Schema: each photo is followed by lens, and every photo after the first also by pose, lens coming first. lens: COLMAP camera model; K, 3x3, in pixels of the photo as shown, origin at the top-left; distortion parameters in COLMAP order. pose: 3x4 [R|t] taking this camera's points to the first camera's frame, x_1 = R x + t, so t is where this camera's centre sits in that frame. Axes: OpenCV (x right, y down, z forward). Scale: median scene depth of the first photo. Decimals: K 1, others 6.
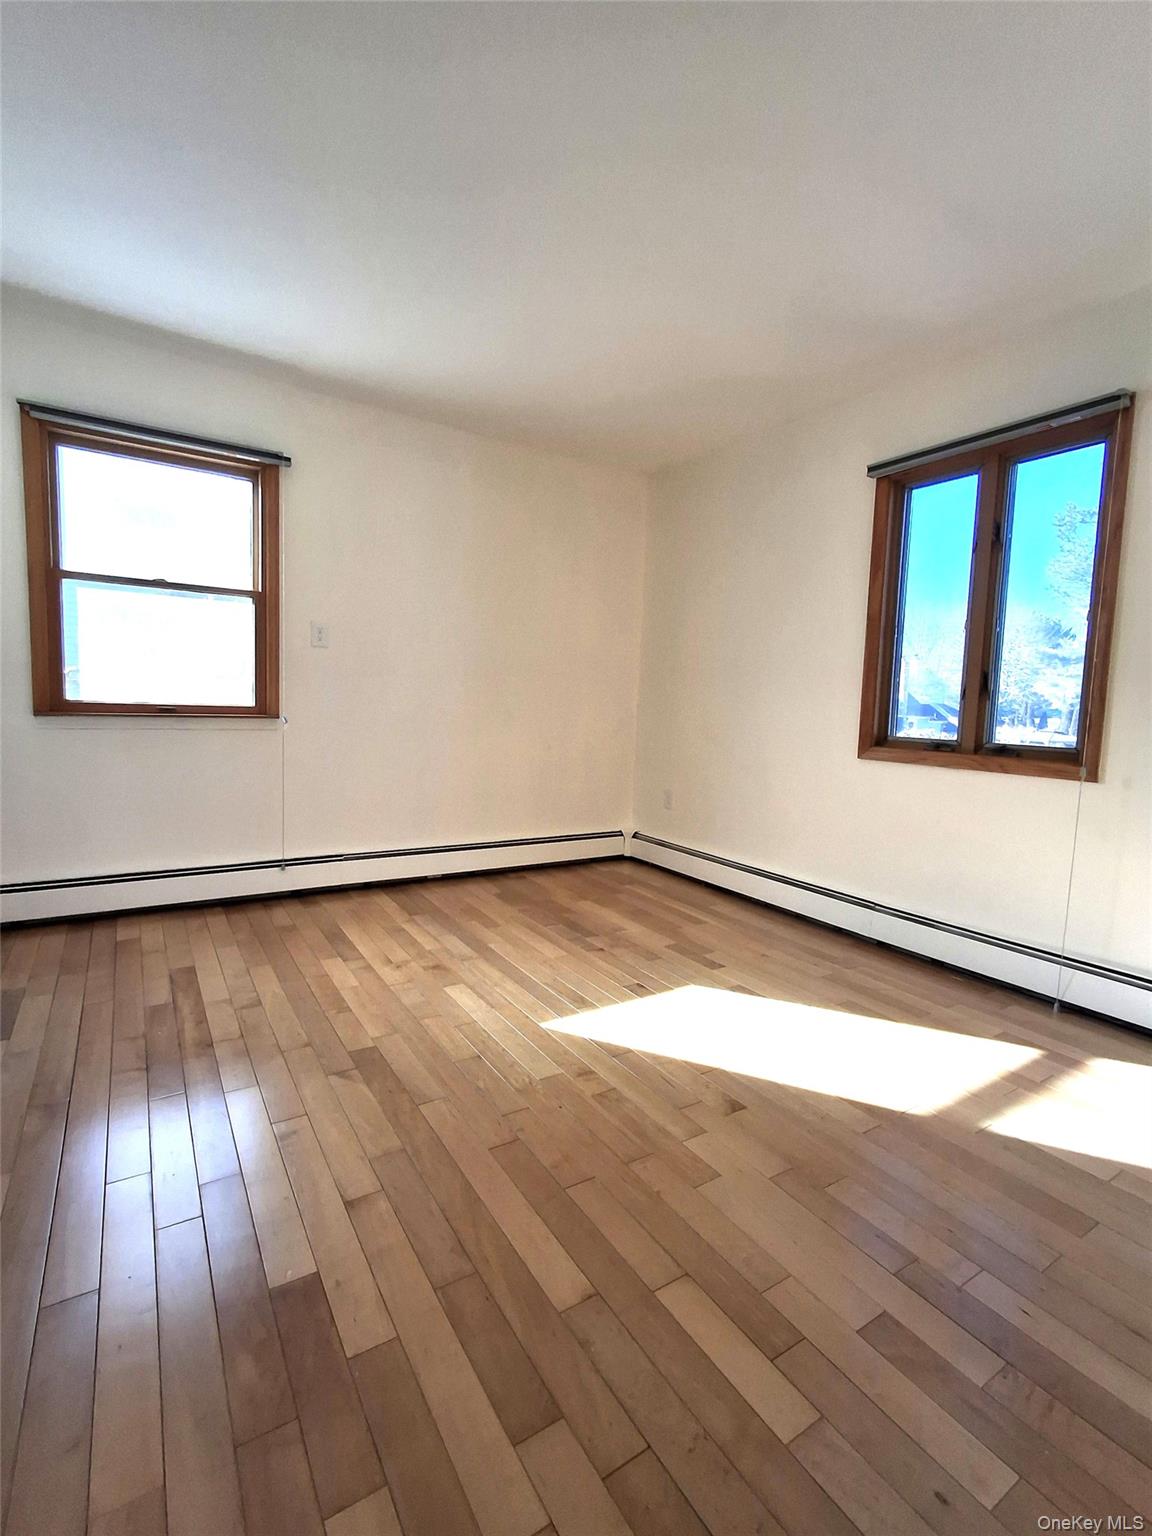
lens RADIAL K [[702.9, 0, 586.3], [0, 702.9, 764.2], [0, 0, 1]] dist [0.003261, 0.004582]
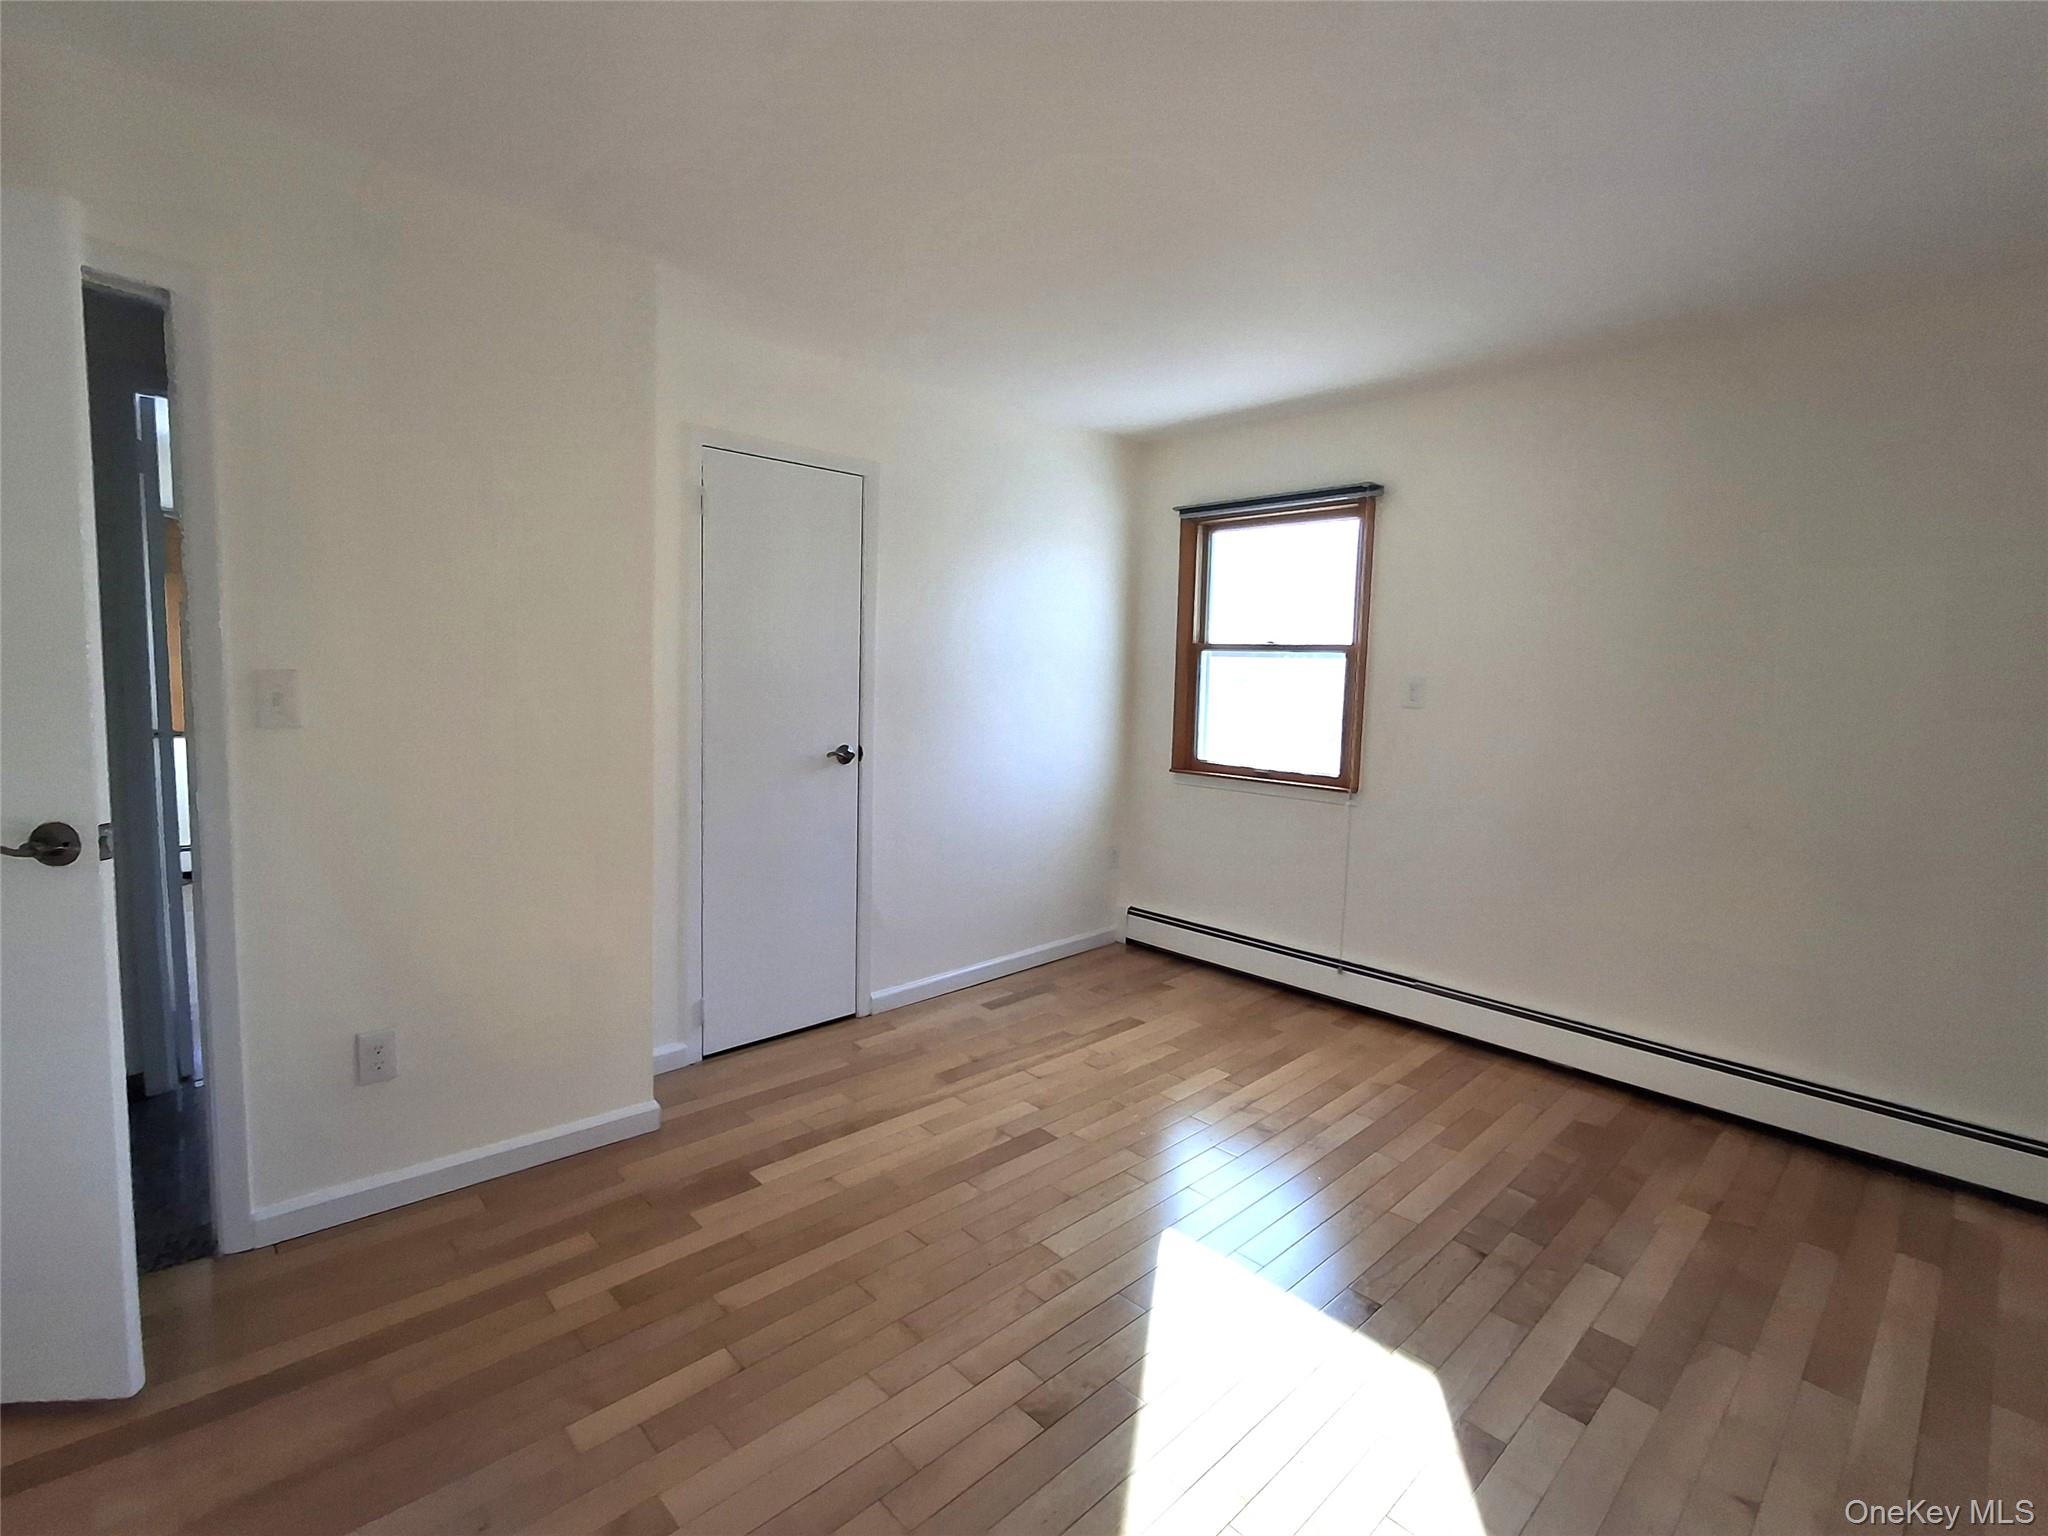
lens RADIAL K [[937.2, 0, 1032.5], [0, 937.2, 783.3], [0, 0, 1]] dist [0.003261, 0.004582]
pose [[0.209005, 0.093528, -0.973432, 0.645540], [-0.111119, 0.991240, 0.071381, -0.130320], [0.971581, 0.093248, 0.217567, 0.432536]]
